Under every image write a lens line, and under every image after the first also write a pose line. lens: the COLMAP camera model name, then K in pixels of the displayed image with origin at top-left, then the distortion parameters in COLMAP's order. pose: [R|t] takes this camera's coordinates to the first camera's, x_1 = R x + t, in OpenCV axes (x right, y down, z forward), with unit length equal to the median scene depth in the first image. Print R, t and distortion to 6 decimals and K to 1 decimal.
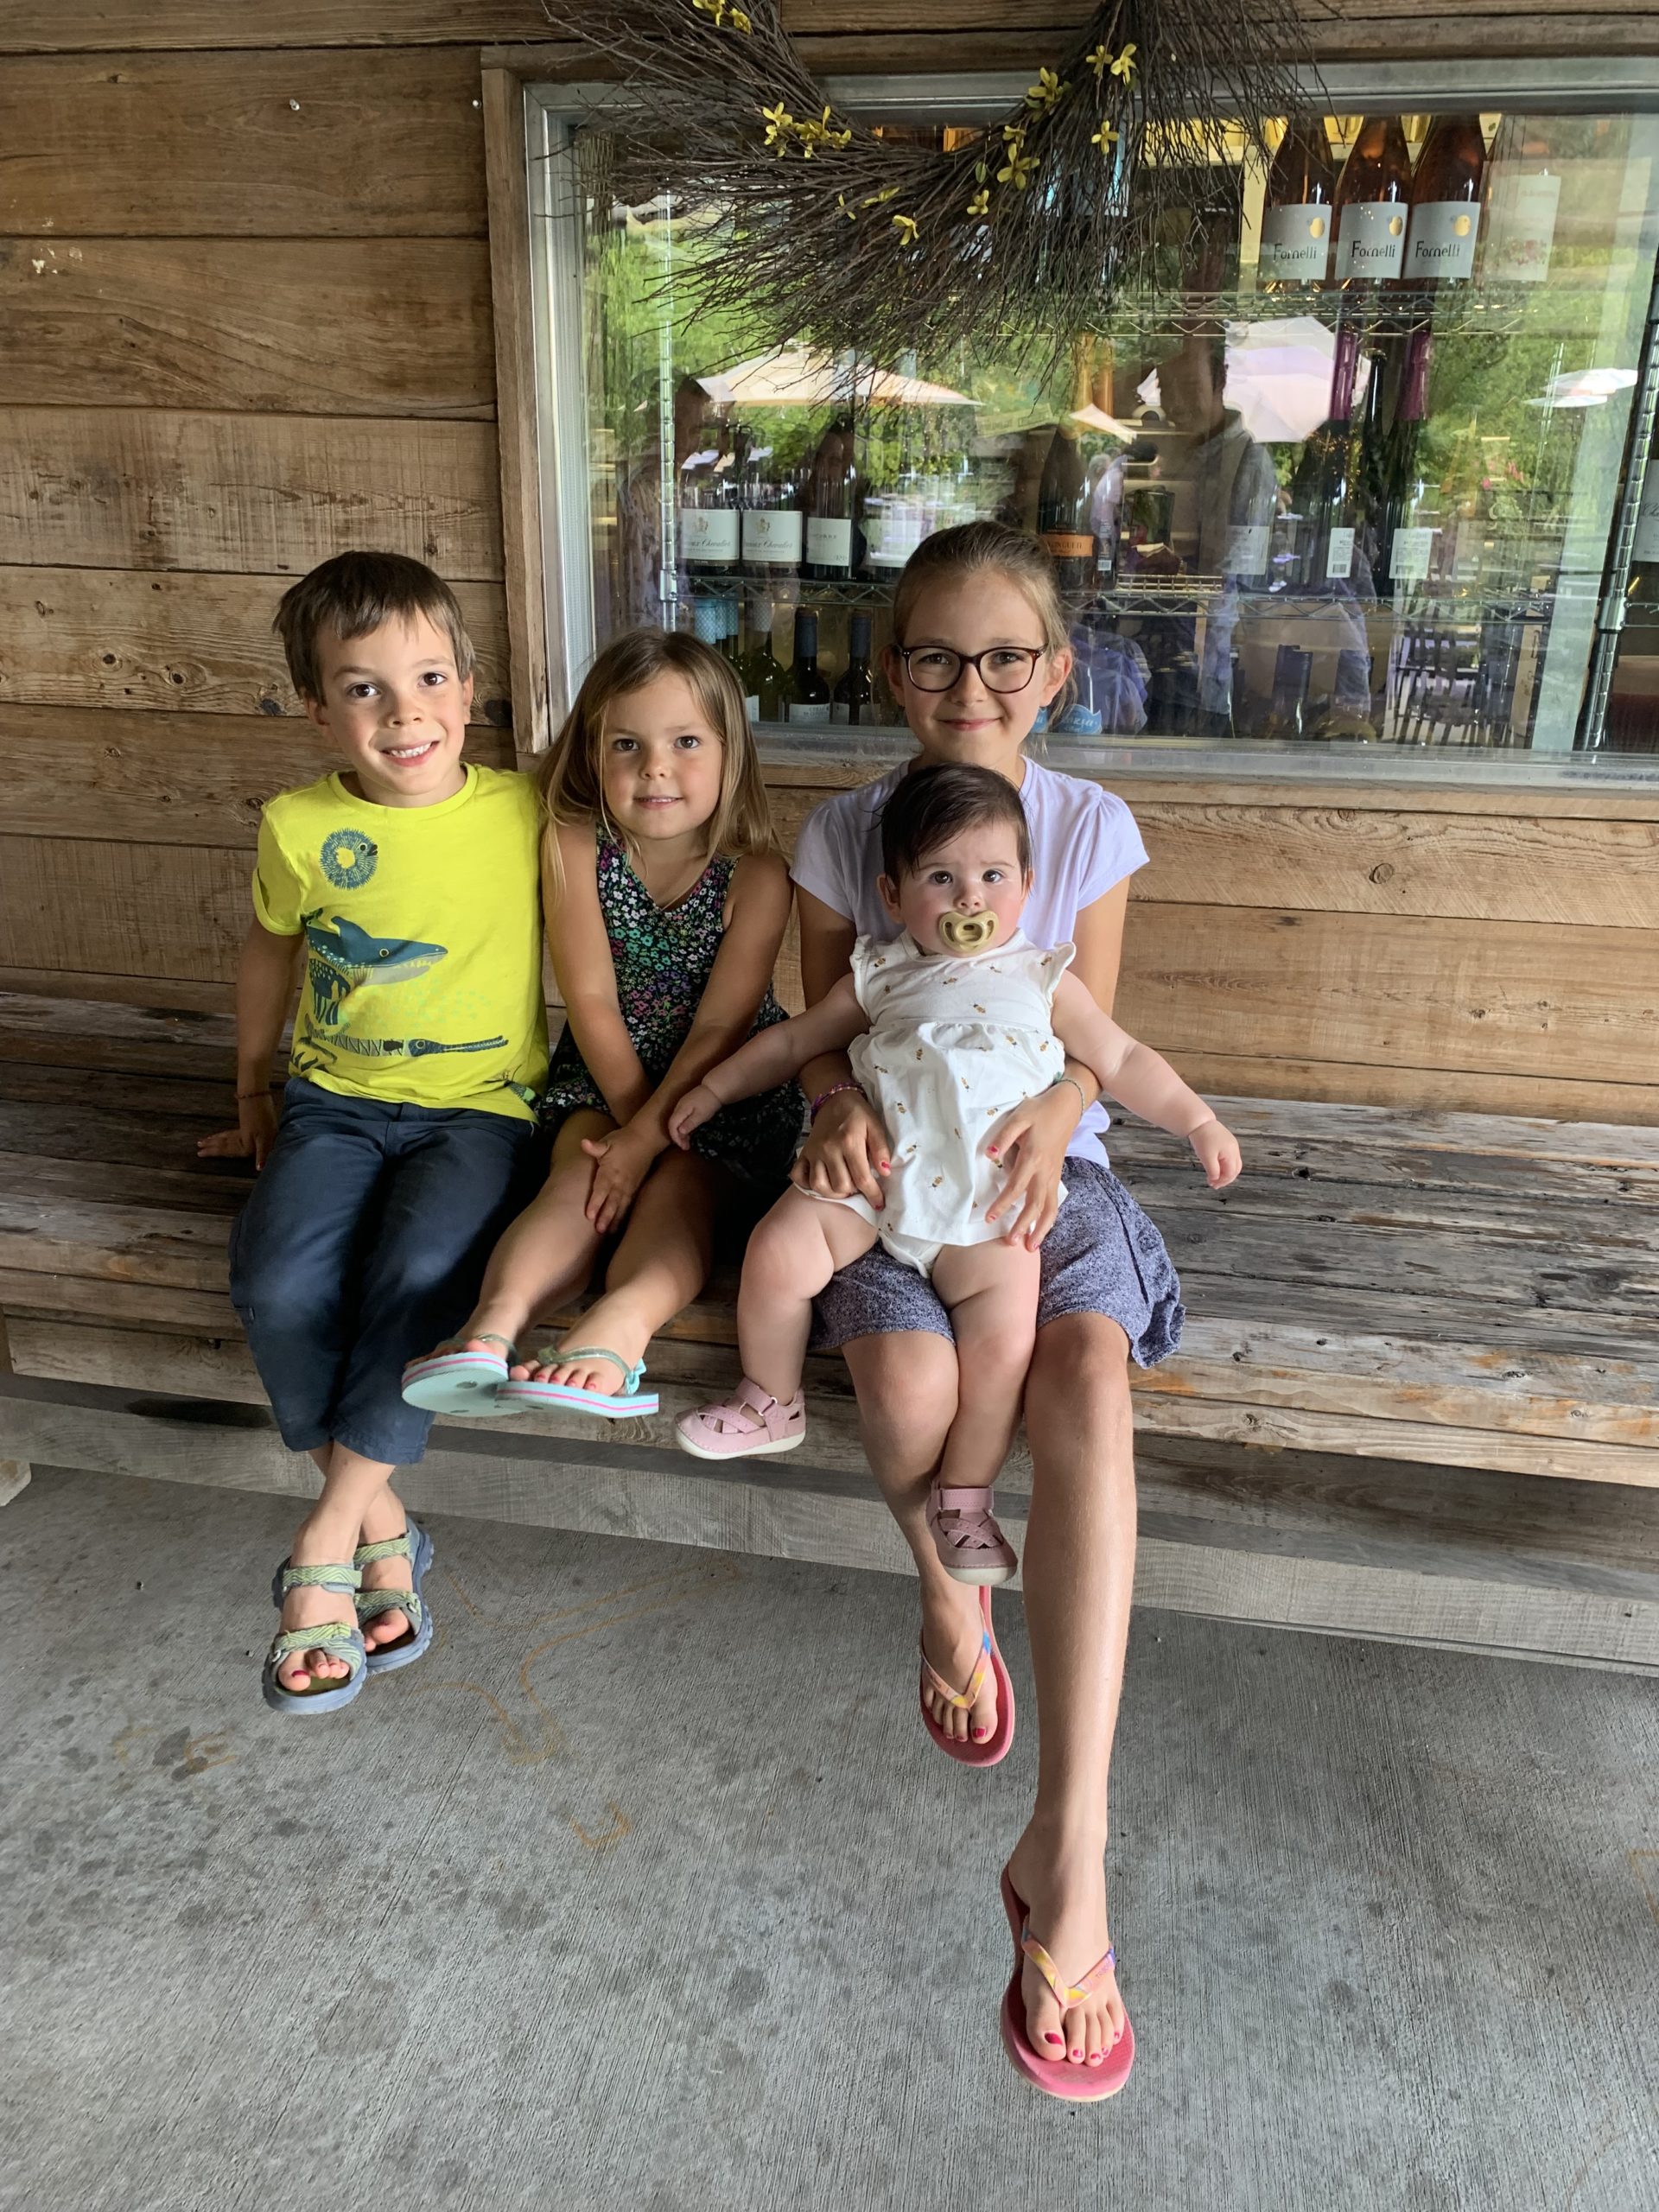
lens RADIAL K [[1765.1, 0, 821.3], [0, 1765.1, 1114.5], [0, 0, 1]] dist [0.020274, -0.018089]
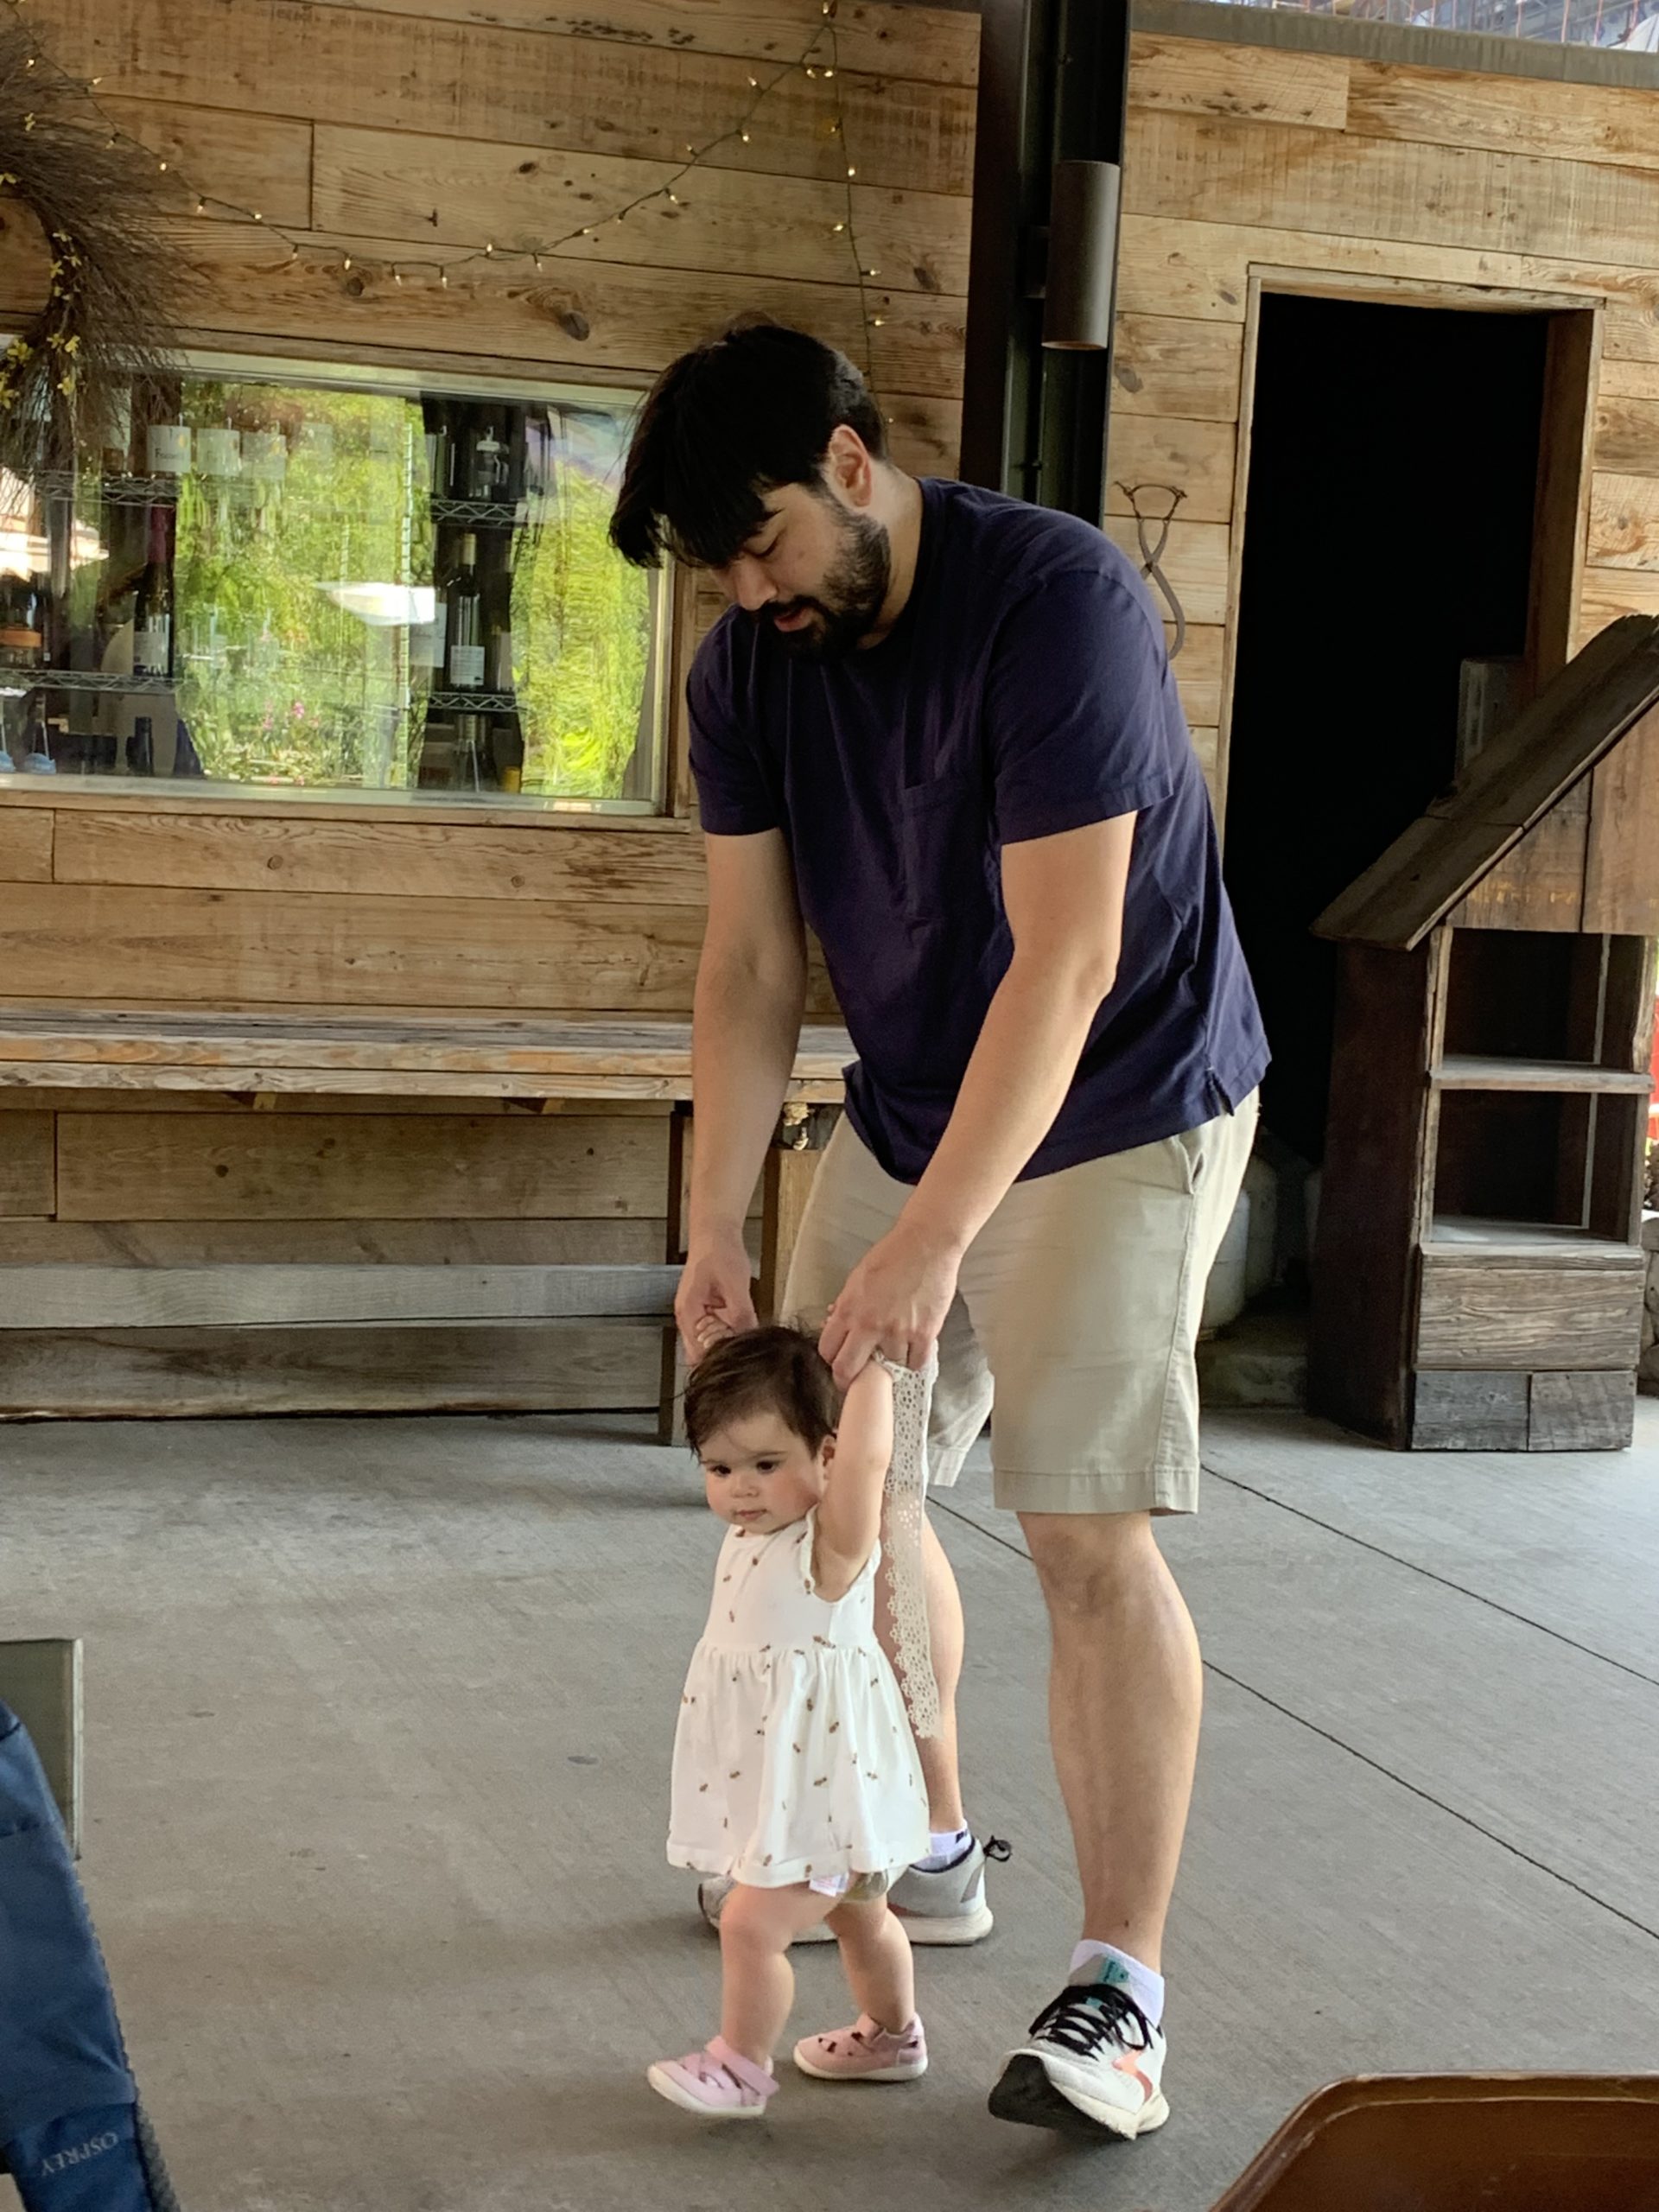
lens RADIAL K [[3551.1, 0, 824.5], [0, 3551.1, 1106.4], [0, 0, 1]] dist [0.197922, 0.000000]
pose [[0.877375, -0.028498, 0.478959, -0.689721], [0.145626, 0.966962, -0.209230, 0.730505], [-0.457173, 0.253322, 0.852538, -1.634458]]
